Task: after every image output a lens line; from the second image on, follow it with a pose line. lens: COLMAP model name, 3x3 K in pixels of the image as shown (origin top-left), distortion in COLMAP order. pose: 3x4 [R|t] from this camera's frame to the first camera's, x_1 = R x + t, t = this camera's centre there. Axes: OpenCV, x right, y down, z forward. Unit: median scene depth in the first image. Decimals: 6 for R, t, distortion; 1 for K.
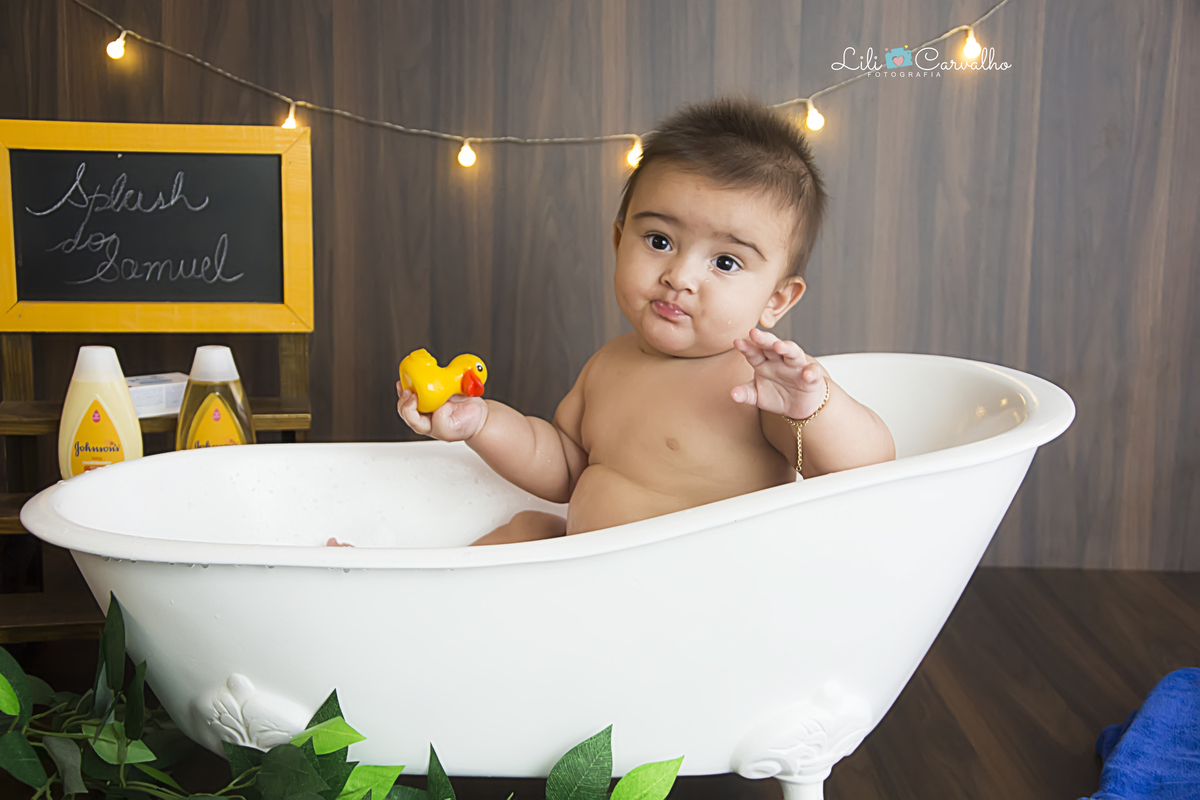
lens RADIAL K [[1711.3, 0, 594.2], [0, 1711.3, 416.4], [0, 0, 1]] dist [0.176062, 0.000000]
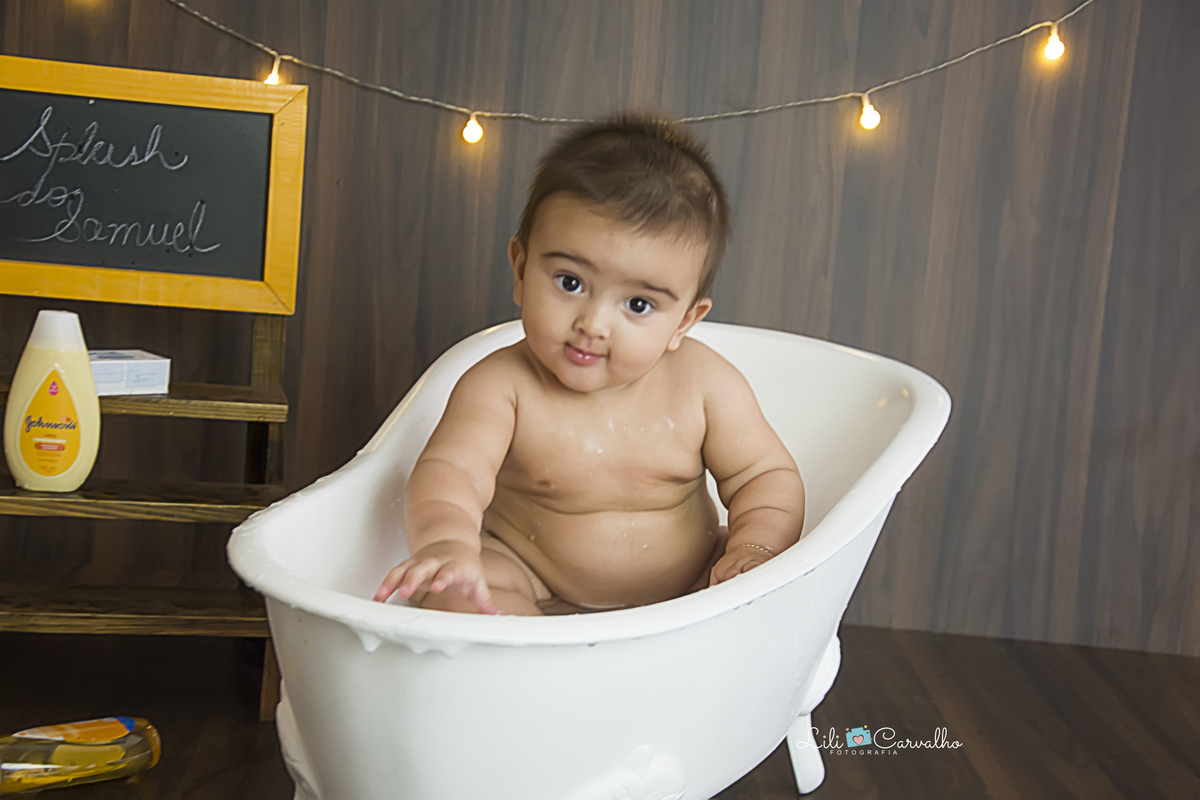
lens RADIAL K [[2244.8, 0, 594.1], [0, 2244.8, 417.7], [0, 0, 1]] dist [0.373720, 0.000000]
pose [[0.997551, 0.067416, 0.018604, -0.026849], [-0.066789, 0.997238, -0.032477, 0.031483], [-0.020742, 0.031155, 0.999299, -0.170855]]
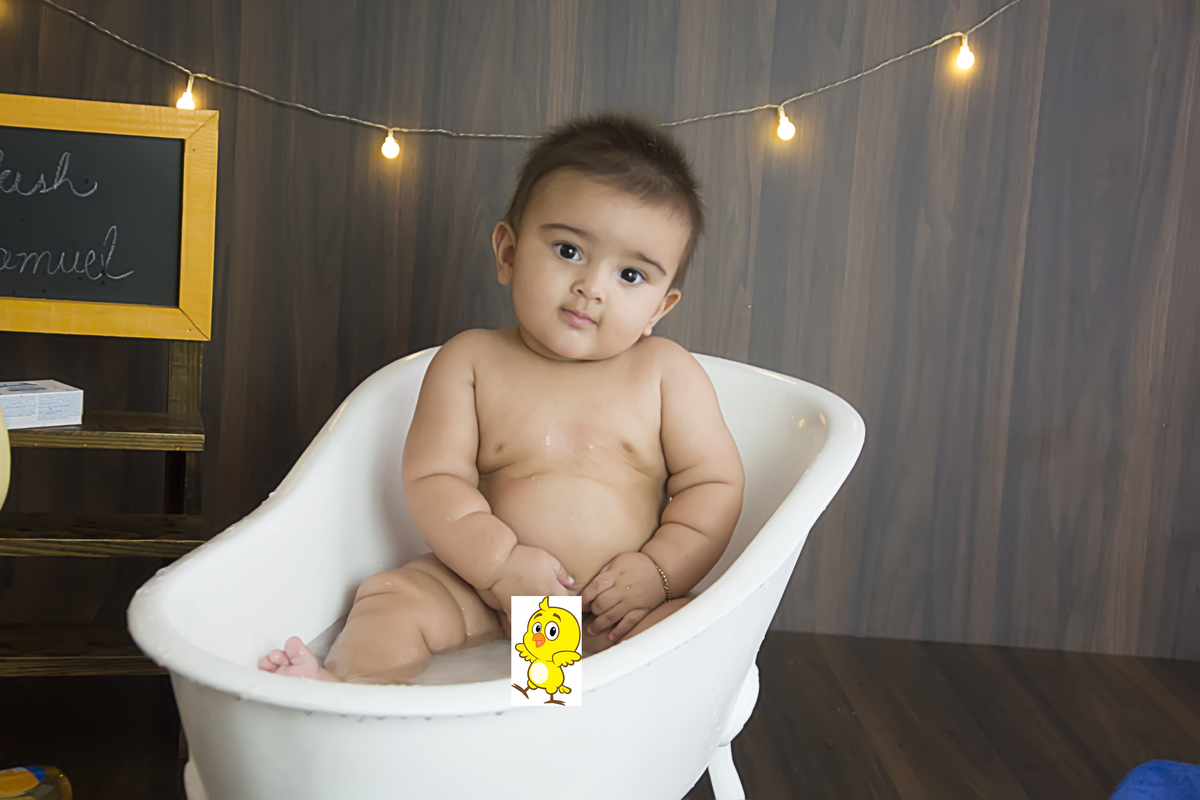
lens RADIAL K [[2169.7, 0, 592.2], [0, 2169.7, 419.5], [0, 0, 1]] dist [0.346971, 0.000000]
pose [[0.997806, 0.050128, 0.043257, -0.014305], [-0.049695, 0.998703, -0.011035, -0.006288], [-0.043754, 0.008861, 0.999003, -0.134699]]
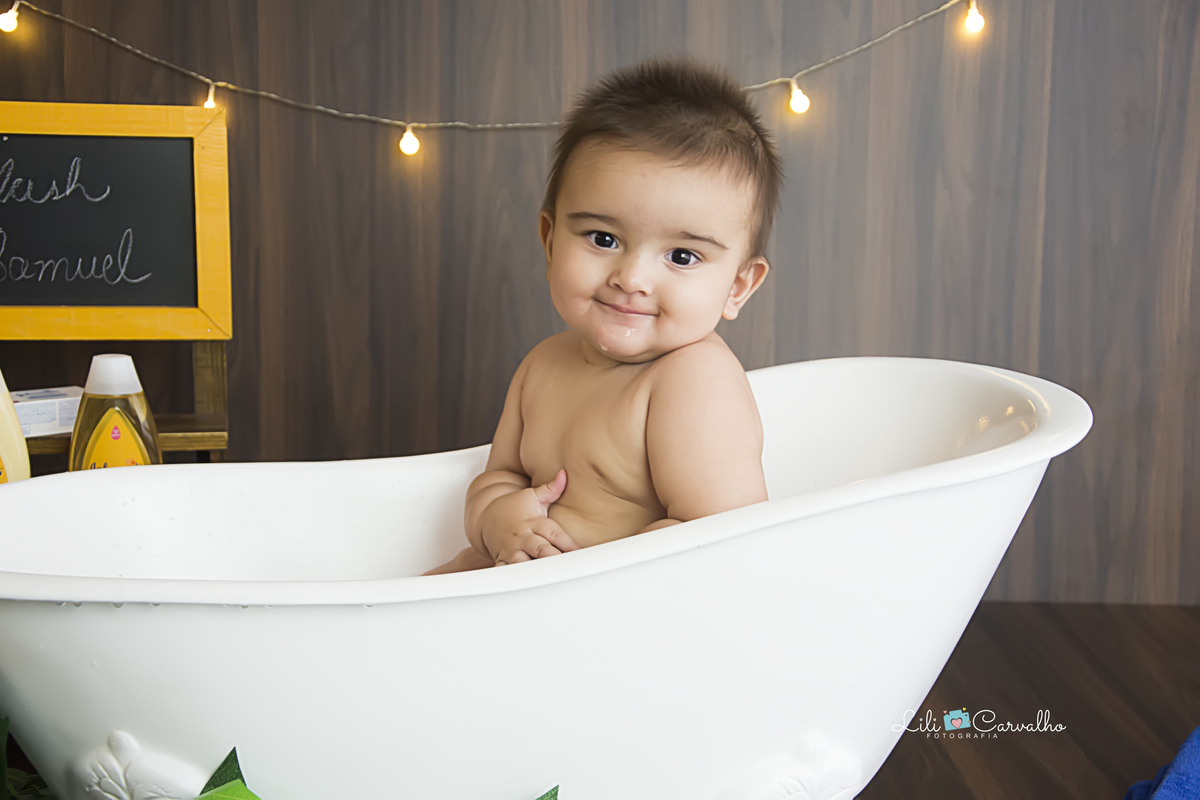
lens RADIAL K [[1834.3, 0, 595.5], [0, 1834.3, 418.2], [0, 0, 1]] dist [0.231789, 0.000000]
pose [[0.999943, -0.005556, 0.009106, 0.014410], [0.005694, 0.999870, -0.015114, 0.006774], [-0.009021, 0.015165, 0.999844, 0.049722]]
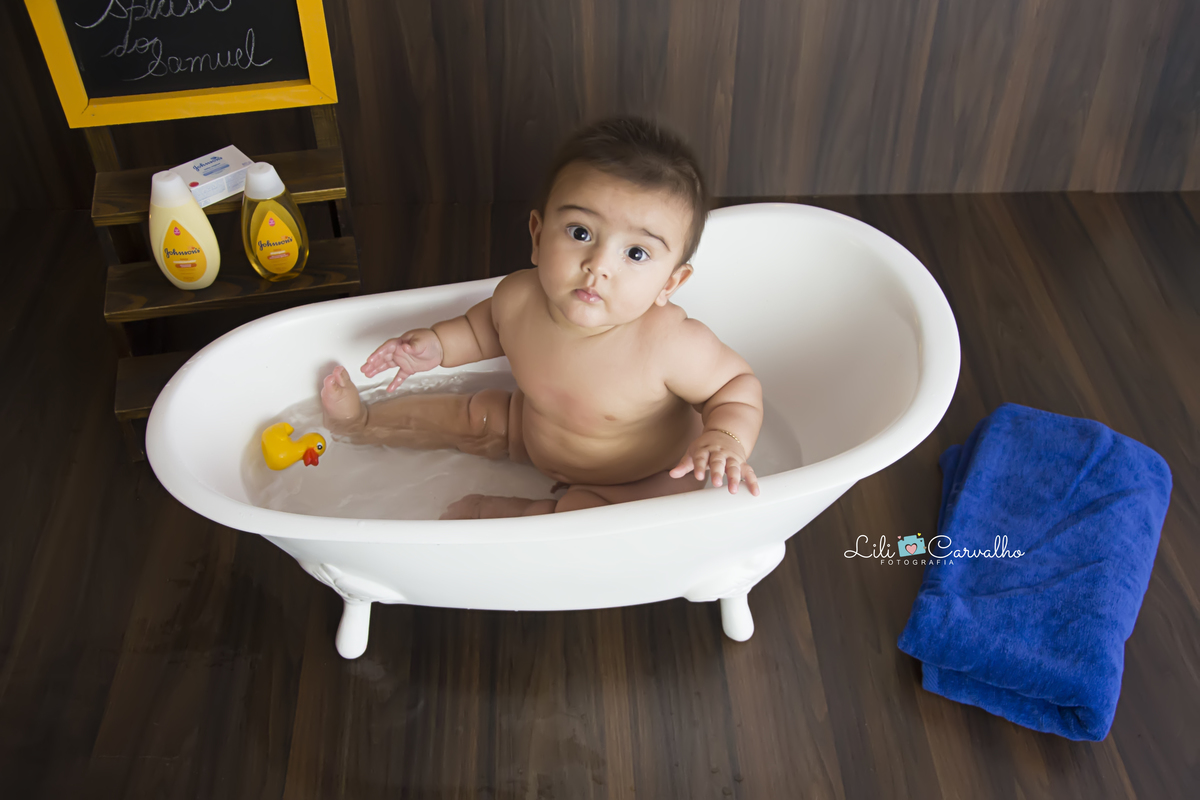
lens RADIAL K [[1232.9, 0, 601.8], [0, 1232.9, 421.4], [0, 0, 1]] dist [0.039353, 0.000000]
pose [[0.999566, -0.026522, 0.012859, 0.002138], [0.015022, 0.833750, 0.551937, -0.337945], [-0.025360, -0.551504, 0.833787, 0.161177]]
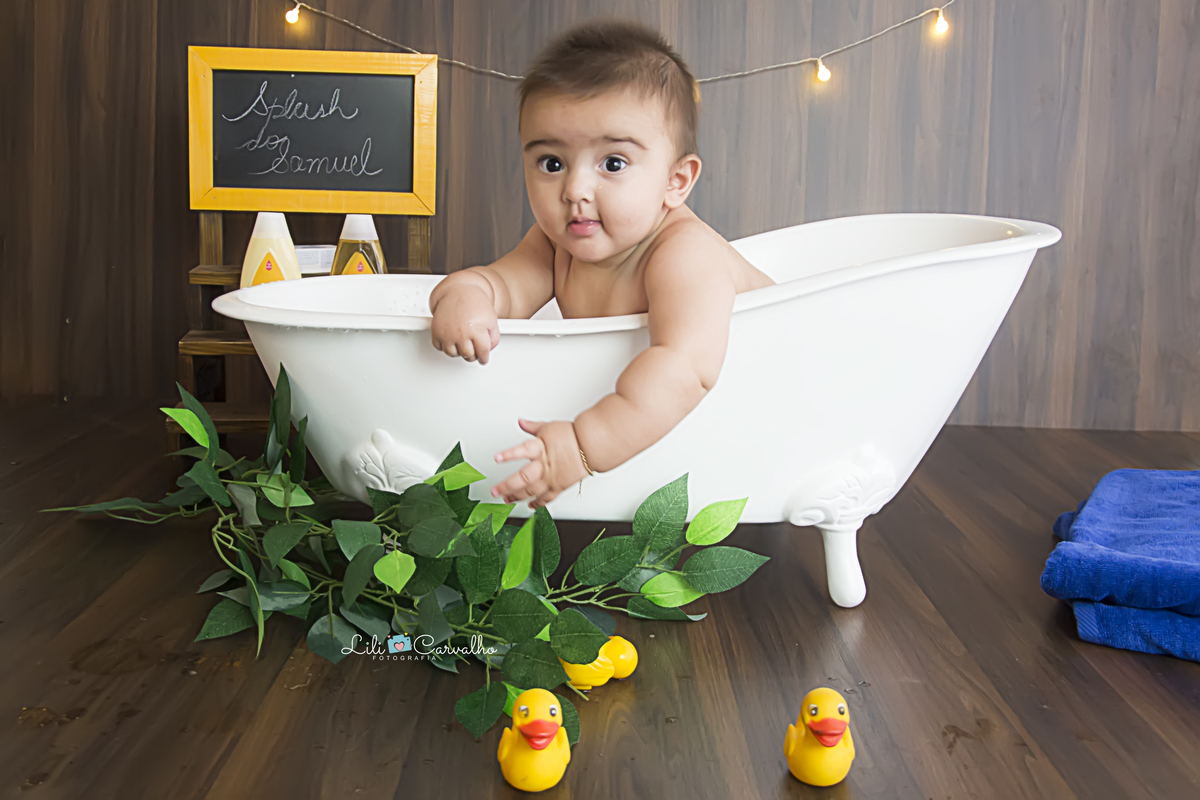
lens RADIAL K [[1250.9, 0, 600.6], [0, 1250.9, 371.5], [0, 0, 1]] dist [-0.080469, 0.000000]
pose [[0.999797, 0.016649, -0.011307, -0.028366], [-0.016932, 0.999532, -0.025464, 0.088124], [0.010878, 0.025650, 0.999612, 0.082661]]
